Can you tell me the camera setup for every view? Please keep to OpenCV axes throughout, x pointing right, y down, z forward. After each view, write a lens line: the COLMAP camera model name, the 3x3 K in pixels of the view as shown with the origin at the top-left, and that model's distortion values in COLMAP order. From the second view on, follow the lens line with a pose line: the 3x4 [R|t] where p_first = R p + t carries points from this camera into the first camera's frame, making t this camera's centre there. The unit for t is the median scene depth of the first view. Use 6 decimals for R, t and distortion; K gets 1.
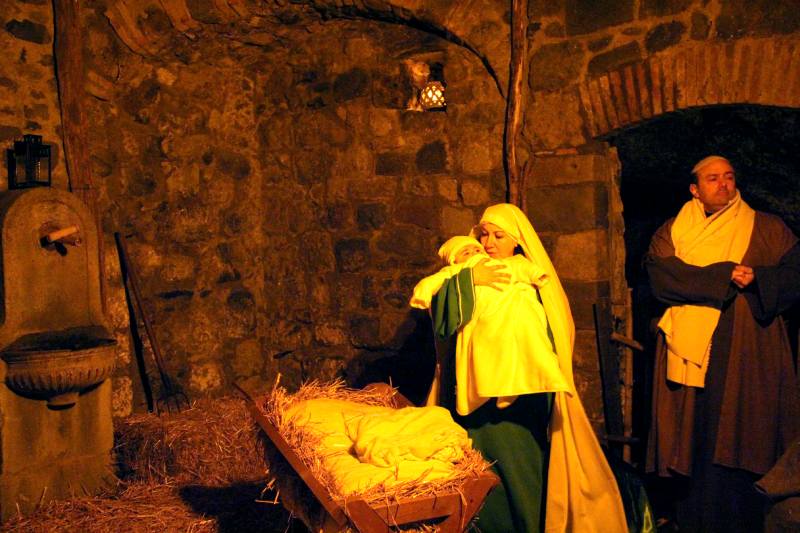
lens RADIAL K [[920.3, 0, 400.0], [0, 920.3, 266.5], [0, 0, 1]] dist [-0.005332, 0.307061]
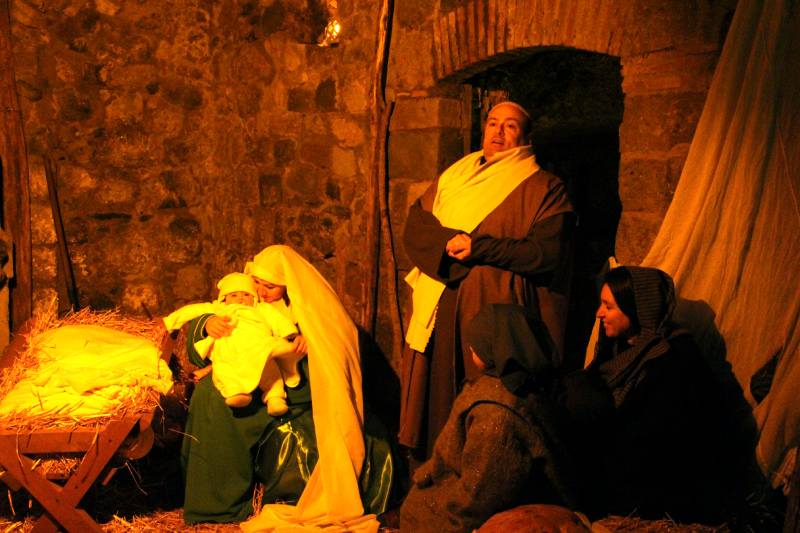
lens RADIAL K [[896.9, 0, 400.0], [0, 896.9, 266.5], [0, 0, 1]] dist [-0.015916, 0.299450]
pose [[0.959324, 0.086905, -0.268599, 0.363919], [-0.066886, 0.994317, 0.082822, -0.020637], [0.274270, -0.061487, 0.959685, 0.093139]]
